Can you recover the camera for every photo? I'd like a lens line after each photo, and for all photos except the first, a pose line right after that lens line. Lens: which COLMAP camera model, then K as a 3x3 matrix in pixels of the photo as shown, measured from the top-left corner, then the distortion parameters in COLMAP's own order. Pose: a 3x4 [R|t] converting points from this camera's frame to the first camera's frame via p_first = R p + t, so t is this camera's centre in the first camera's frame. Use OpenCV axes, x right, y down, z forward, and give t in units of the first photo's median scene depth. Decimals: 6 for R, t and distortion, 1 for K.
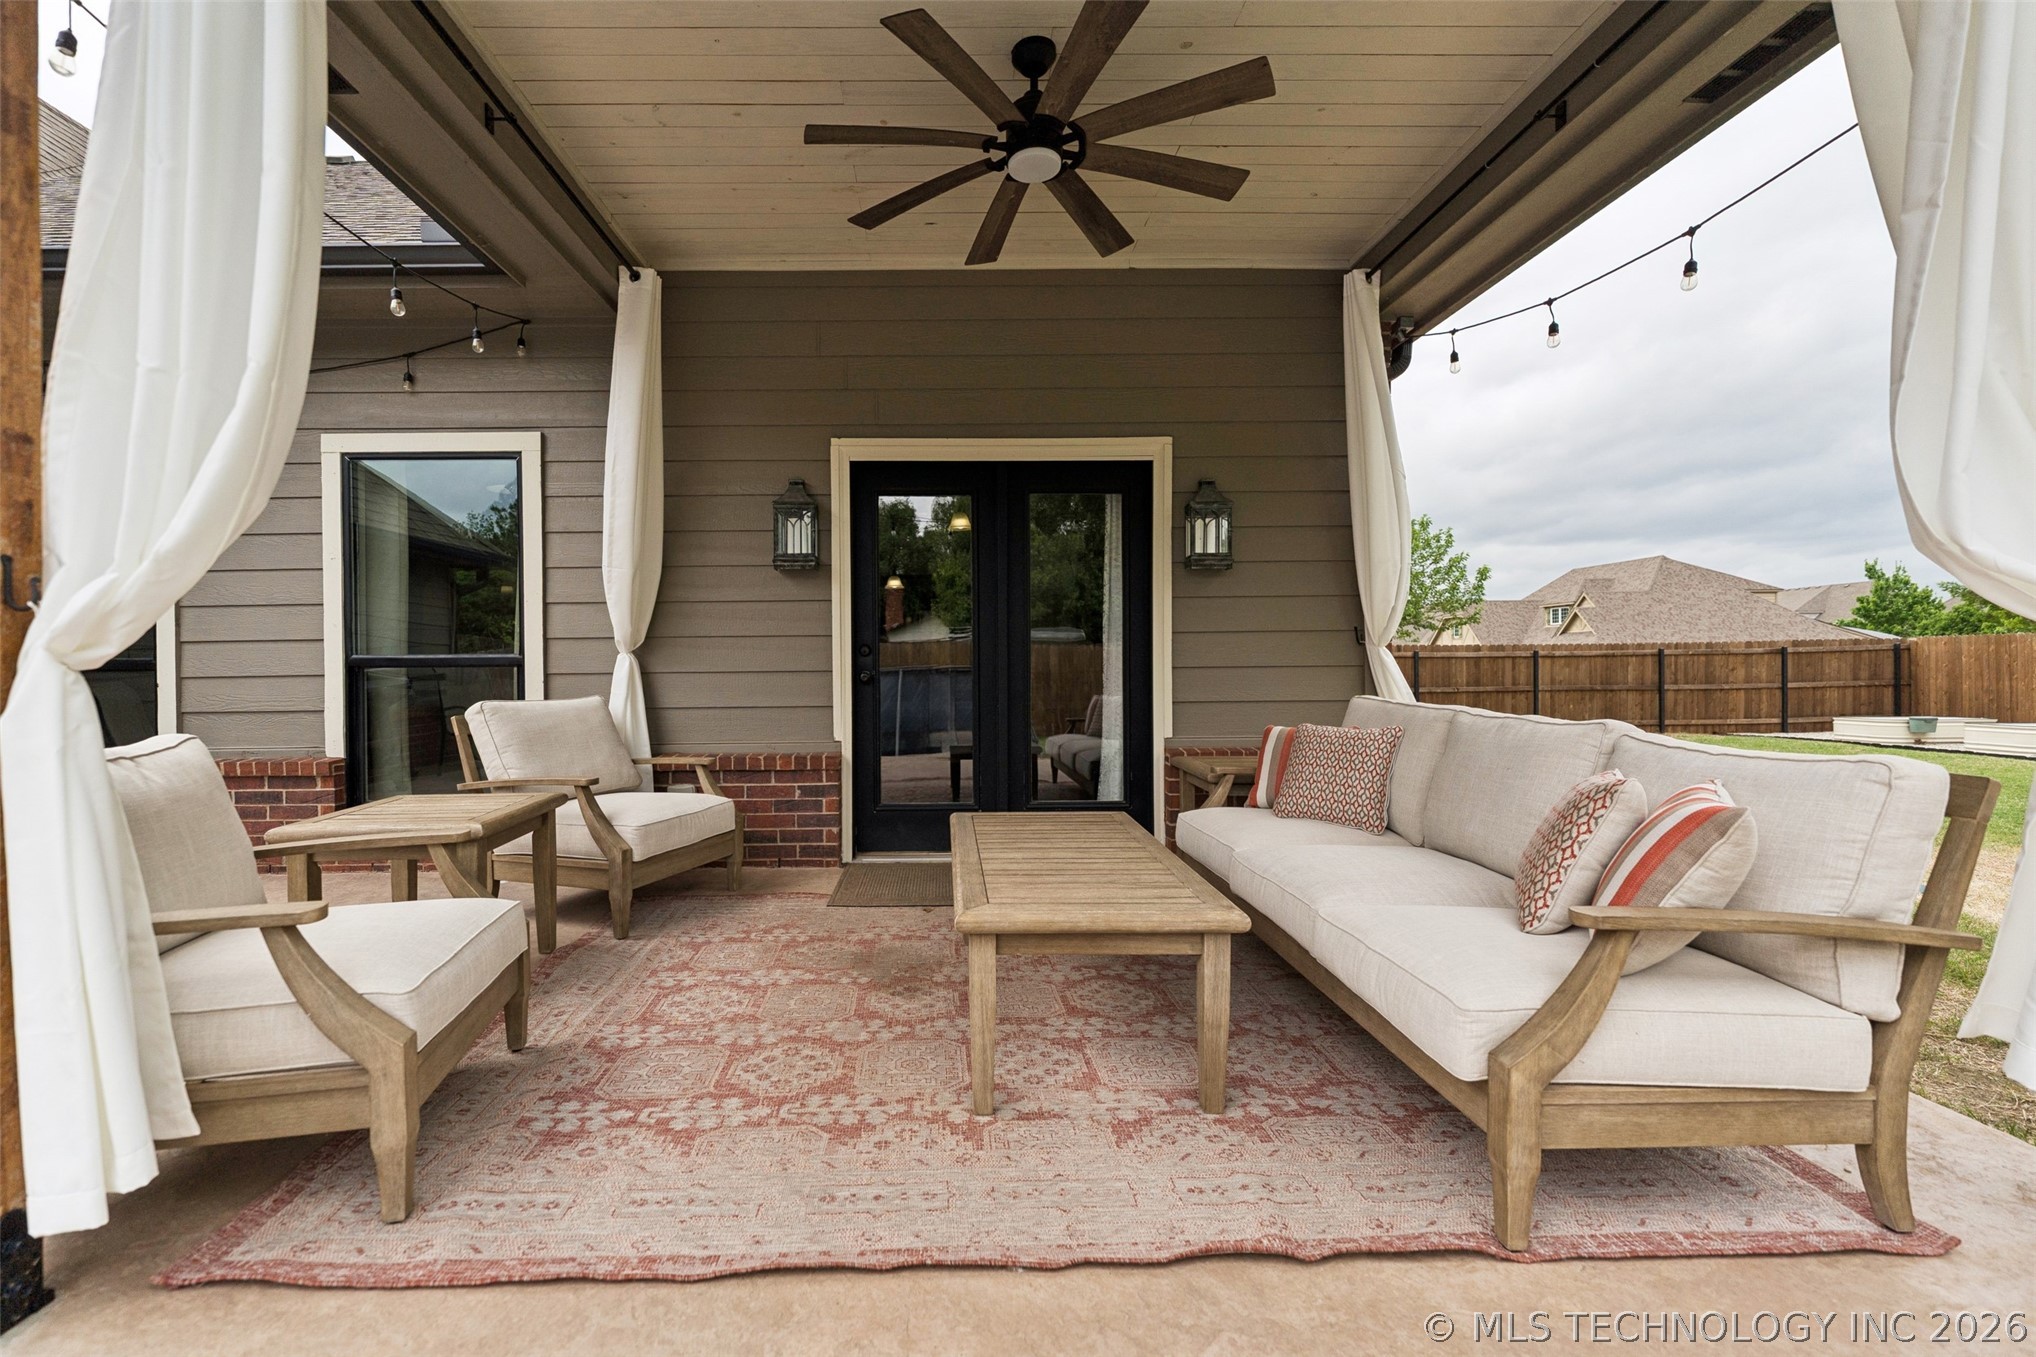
lens RADIAL K [[824.7, 0, 1018.6], [0, 824.7, 682.5], [0, 0, 1]] dist [0.002324, -0.000998]
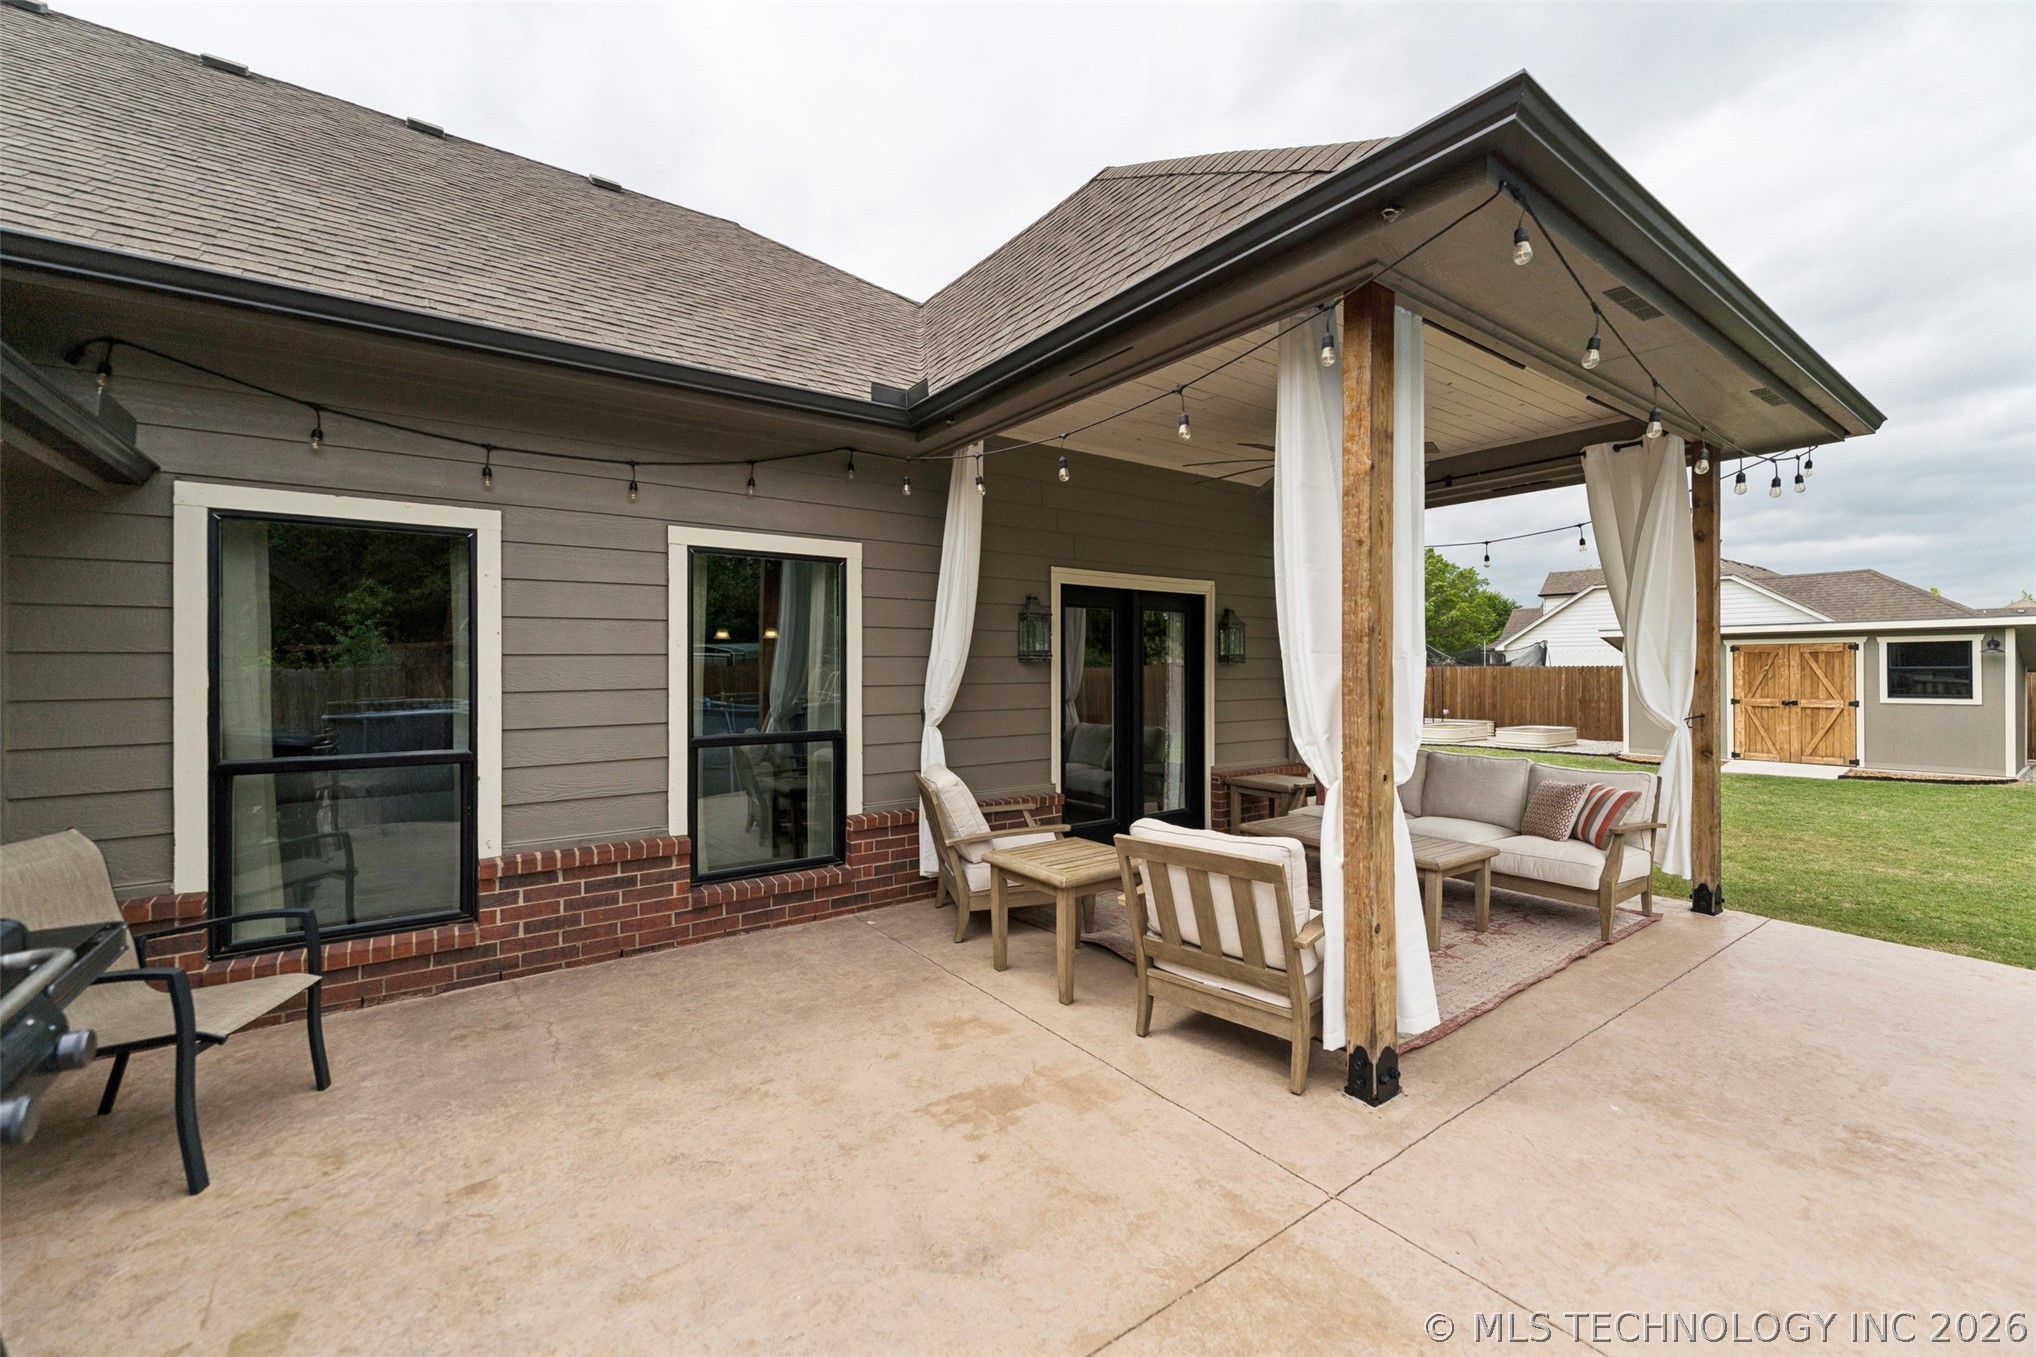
lens RADIAL K [[824.7, 0, 977.4], [0, 824.7, 673.0], [0, 0, 1]] dist [0.002324, -0.000998]
pose [[0.824820, 0.000680, 0.565396, -1.117700], [0.002377, 0.999986, -0.004671, -0.110128], [-0.565391, 0.005197, 0.824807, -0.076106]]
